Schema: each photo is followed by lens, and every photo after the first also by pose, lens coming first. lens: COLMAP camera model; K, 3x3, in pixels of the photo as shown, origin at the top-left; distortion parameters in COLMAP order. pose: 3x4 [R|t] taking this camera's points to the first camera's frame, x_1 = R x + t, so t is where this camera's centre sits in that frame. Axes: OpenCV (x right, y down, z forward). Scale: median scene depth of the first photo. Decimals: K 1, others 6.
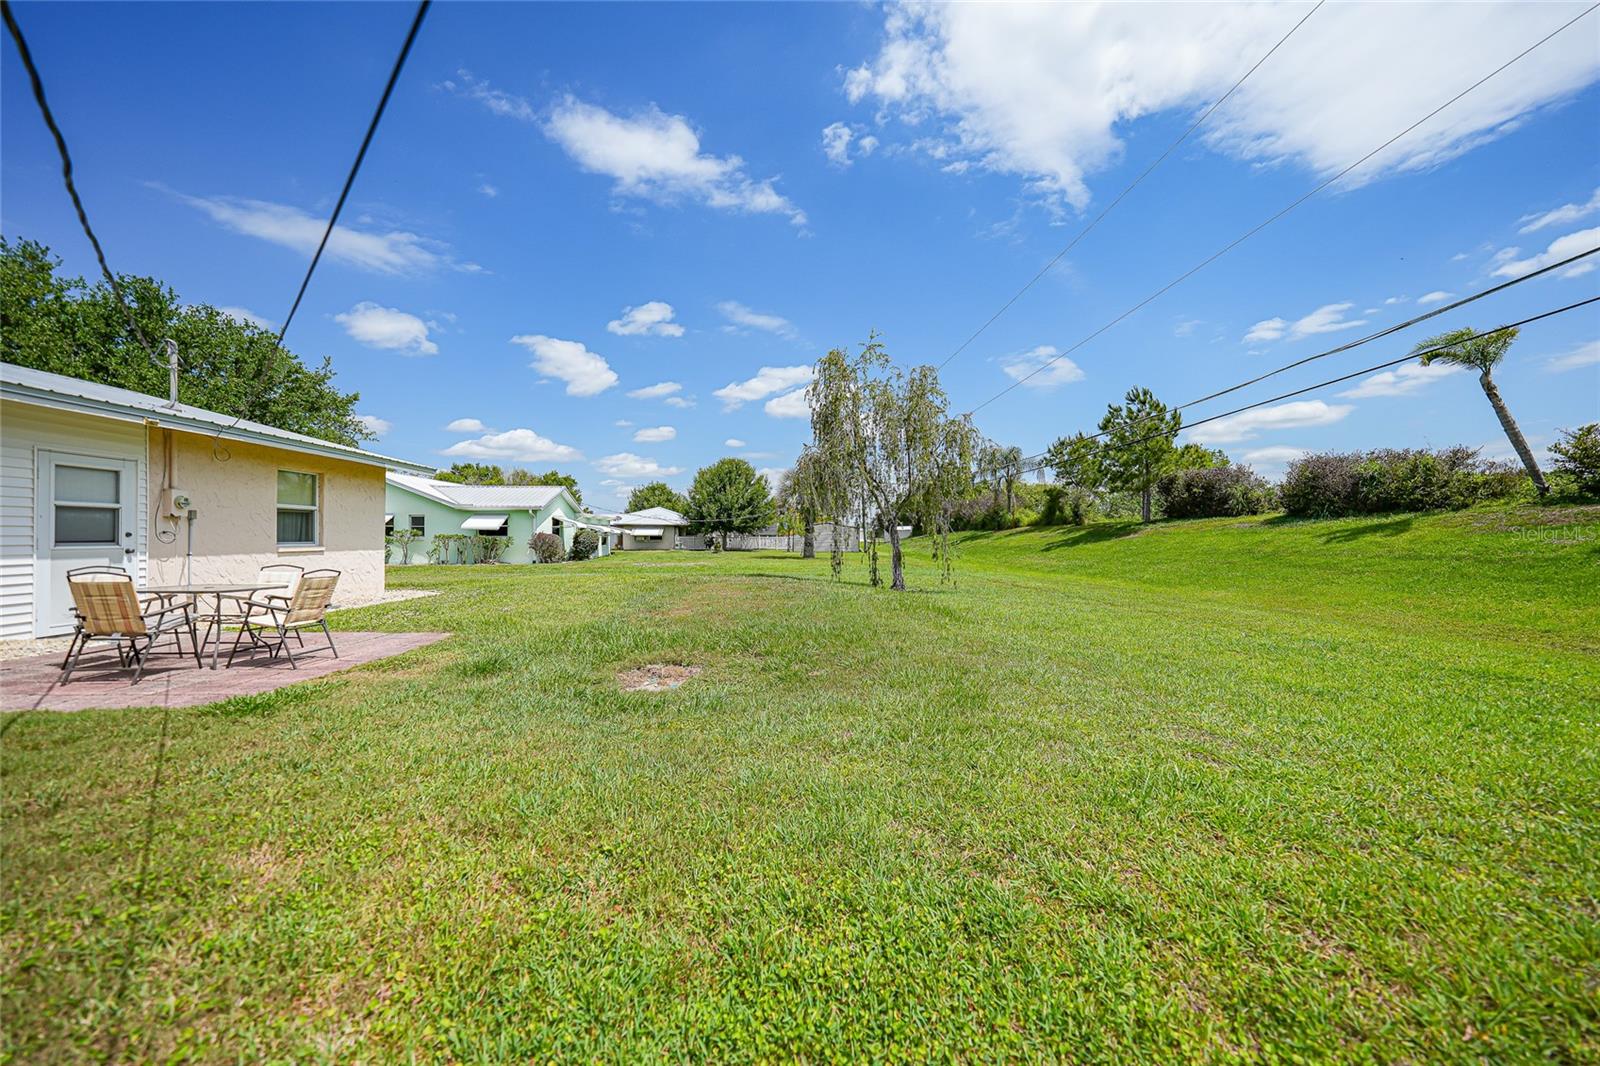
lens RADIAL K [[569.0, 0, 800.3], [0, 569.0, 520.7], [0, 0, 1]] dist [-0.026276, 0.006049]
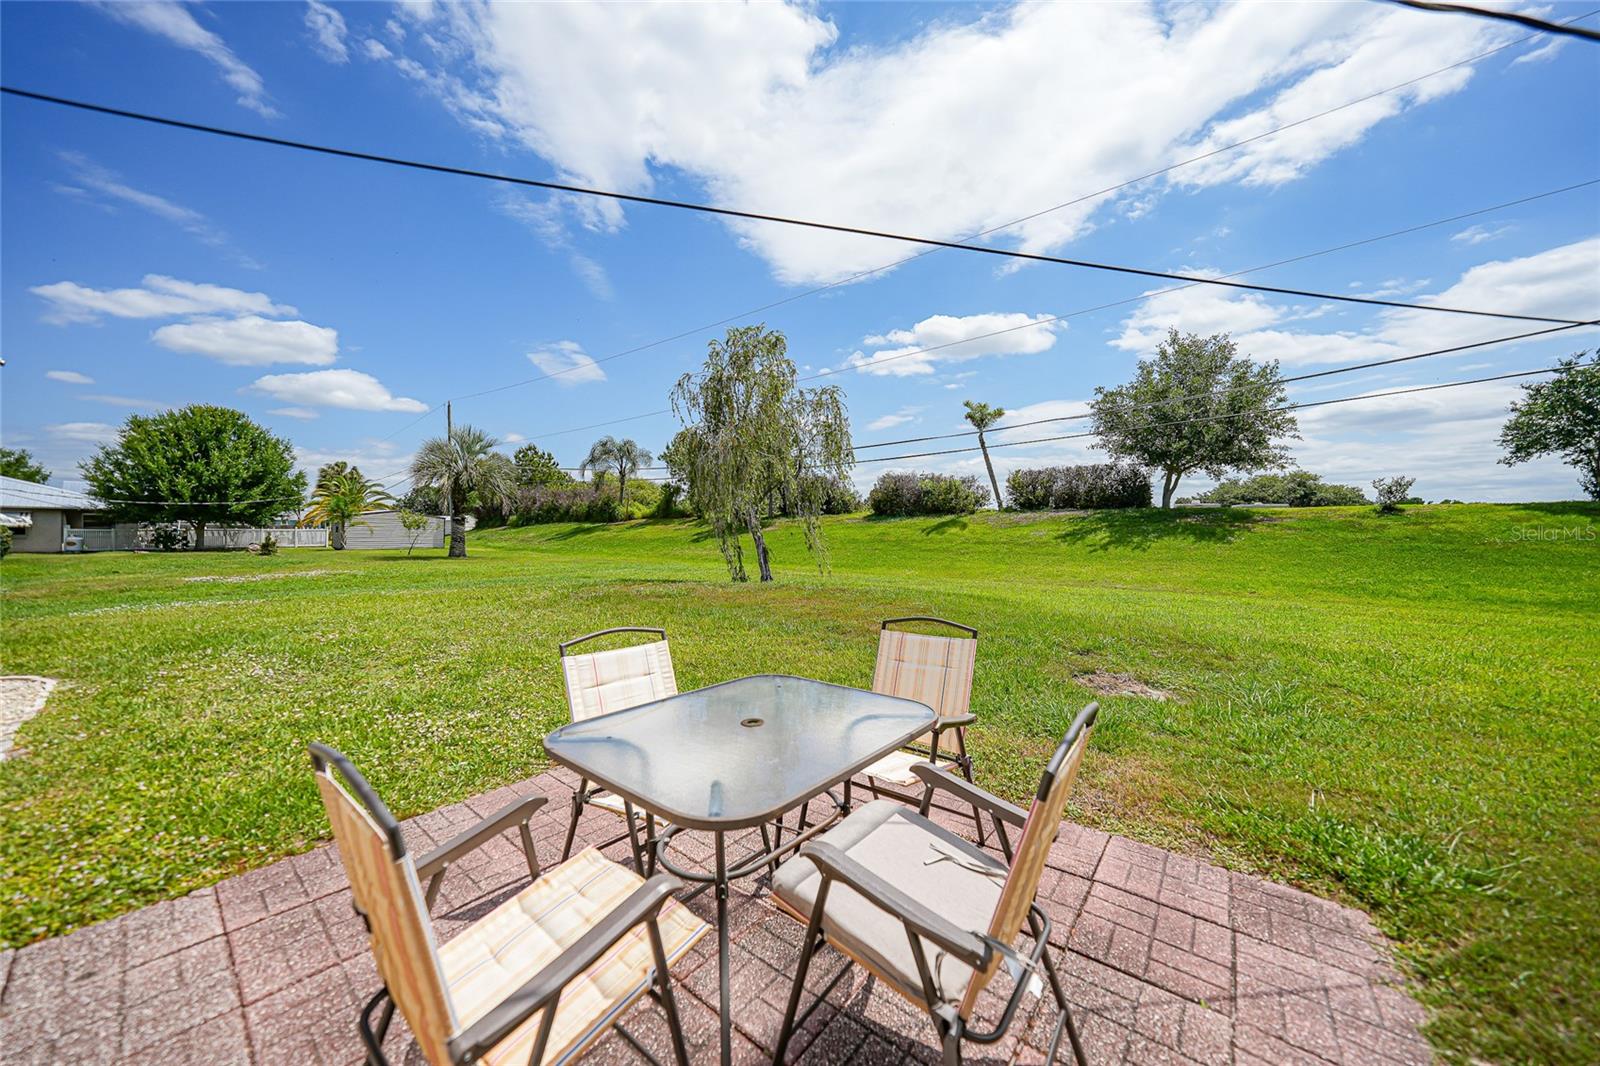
lens RADIAL K [[569.0, 0, 790.5], [0, 569.0, 498.7], [0, 0, 1]] dist [-0.026276, 0.006049]
pose [[0.675784, 0.038420, 0.736098, -0.136308], [-0.020499, 0.999234, -0.033335, 0.001243], [-0.736815, 0.007438, 0.676053, 0.078756]]
